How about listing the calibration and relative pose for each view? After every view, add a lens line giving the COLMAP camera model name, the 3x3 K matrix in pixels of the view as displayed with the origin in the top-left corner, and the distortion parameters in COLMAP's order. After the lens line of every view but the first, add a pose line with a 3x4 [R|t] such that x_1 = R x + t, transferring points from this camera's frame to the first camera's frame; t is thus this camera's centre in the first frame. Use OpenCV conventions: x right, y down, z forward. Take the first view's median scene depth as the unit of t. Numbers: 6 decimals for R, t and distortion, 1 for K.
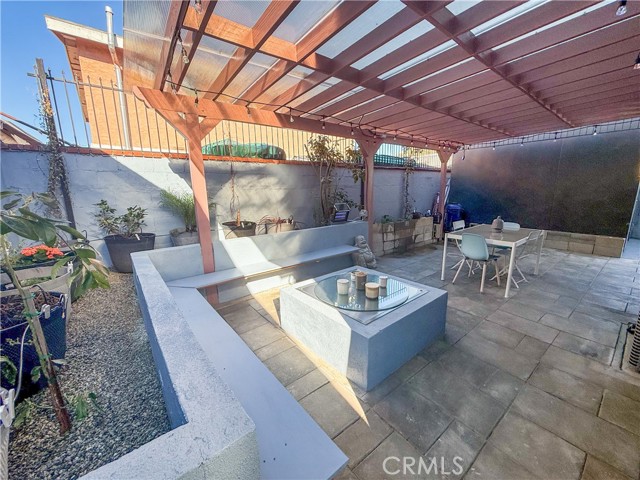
lens RADIAL K [[254.4, 0, 319.3], [0, 254.4, 236.6], [0, 0, 1]] dist [0.000633, 0.000186]
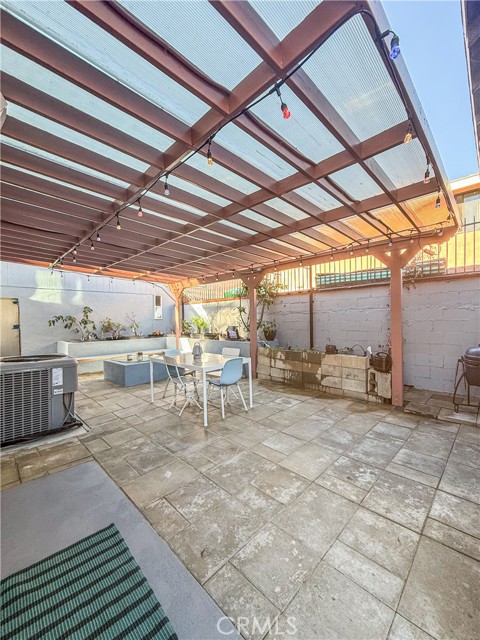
lens RADIAL K [[254.4, 0, 240.3], [0, 254.4, 321.8], [0, 0, 1]] dist [0.000633, 0.000186]
pose [[0.142194, 0.023416, -0.989562, 1.224773], [-0.169096, 0.985599, -0.000976, -0.132872], [0.975288, 0.167470, 0.144106, 0.712264]]
